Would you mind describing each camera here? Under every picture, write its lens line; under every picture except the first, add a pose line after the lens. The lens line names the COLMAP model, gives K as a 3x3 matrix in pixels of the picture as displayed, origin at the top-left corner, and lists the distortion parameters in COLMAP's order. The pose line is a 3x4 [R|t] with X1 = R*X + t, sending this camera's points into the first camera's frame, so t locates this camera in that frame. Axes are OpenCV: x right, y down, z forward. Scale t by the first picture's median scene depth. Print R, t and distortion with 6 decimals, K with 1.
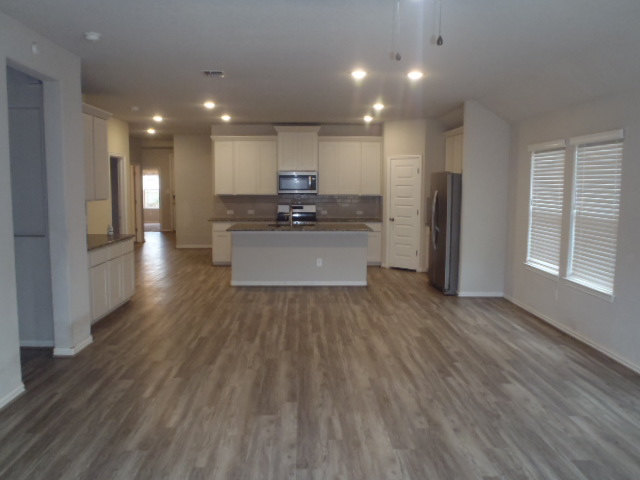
lens RADIAL K [[545.0, 0, 321.8], [0, 545.0, 242.5], [0, 0, 1]] dist [-0.044246, 0.018994]
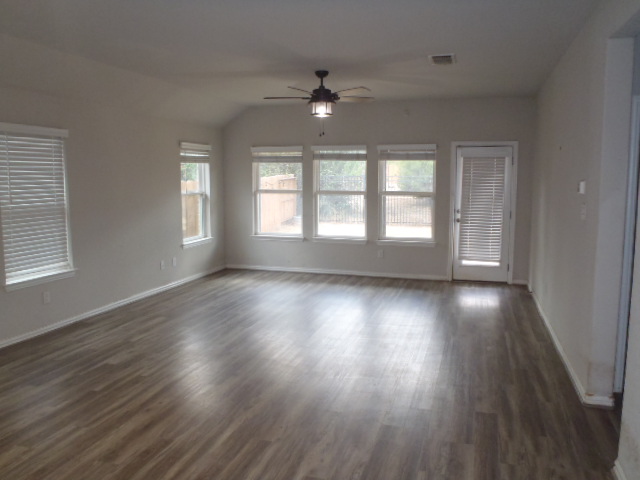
lens RADIAL K [[545.0, 0, 319.1], [0, 545.0, 238.7], [0, 0, 1]] dist [-0.044246, 0.018994]
pose [[-0.949416, -0.047273, 0.310441, -0.177819], [0.021757, 0.976325, 0.215211, -0.096536], [-0.313265, 0.211079, -0.925911, 0.883234]]
